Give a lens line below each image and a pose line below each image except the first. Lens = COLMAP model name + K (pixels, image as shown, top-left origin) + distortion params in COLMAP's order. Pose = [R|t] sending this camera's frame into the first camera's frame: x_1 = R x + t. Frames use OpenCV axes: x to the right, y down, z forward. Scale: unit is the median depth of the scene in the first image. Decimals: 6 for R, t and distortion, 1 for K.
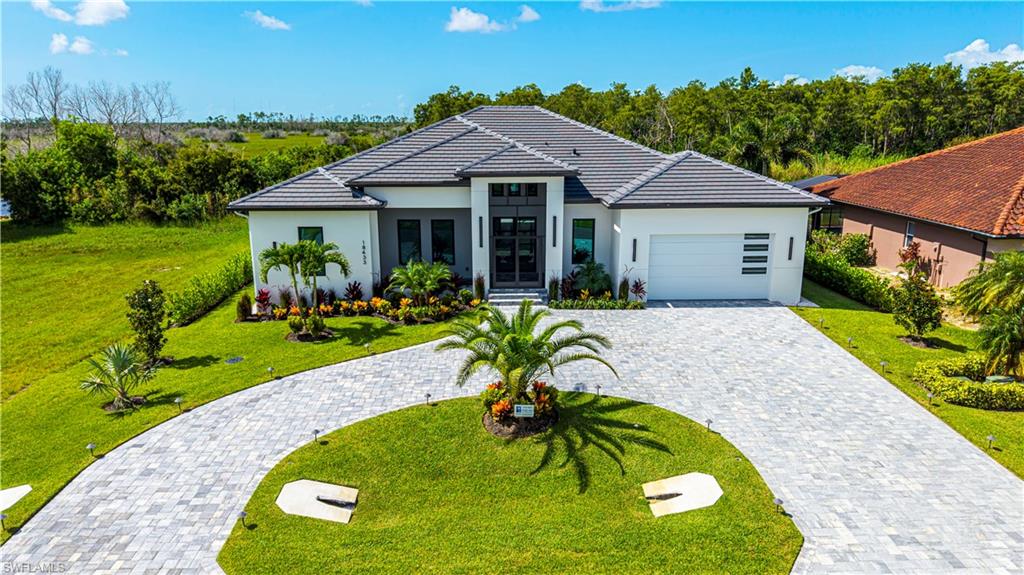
lens RADIAL K [[676.7, 0, 510.5], [0, 676.7, 285.9], [0, 0, 1]] dist [0.006281, -0.010221]
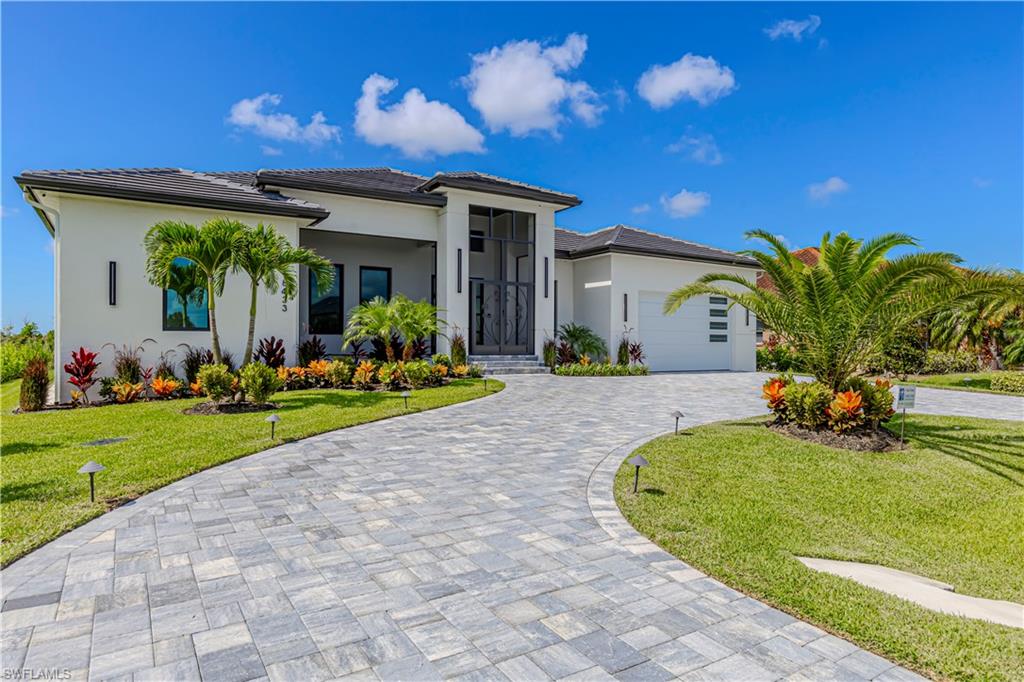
lens RADIAL K [[621.0, 0, 514.5], [0, 621.0, 344.3], [0, 0, 1]] dist [0.001861, 0.000237]
pose [[0.861639, 0.004007, 0.507506, -0.315044], [0.117625, 0.971165, -0.207369, 0.131007], [-0.493703, 0.238373, 0.836323, 0.445661]]
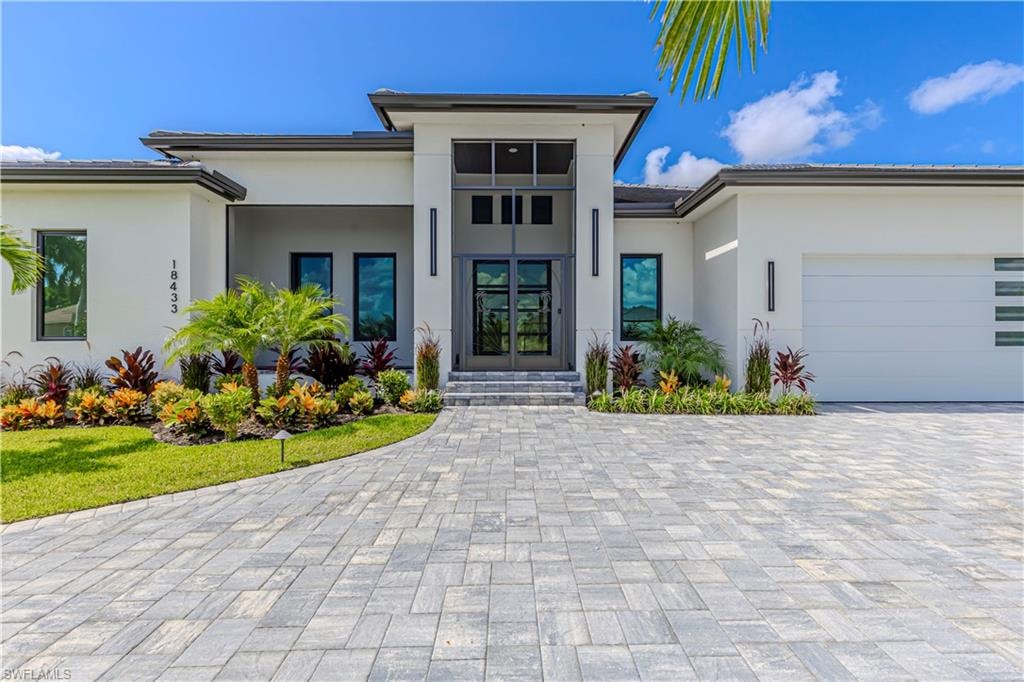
lens RADIAL K [[427.3, 0, 513.5], [0, 427.3, 330.2], [0, 0, 1]] dist [-0.002204, 0.000320]
pose [[0.999858, -0.000567, -0.016831, 0.014783], [-0.003804, 0.965990, -0.258551, 0.050785], [0.016405, 0.258578, 0.965851, 0.726147]]
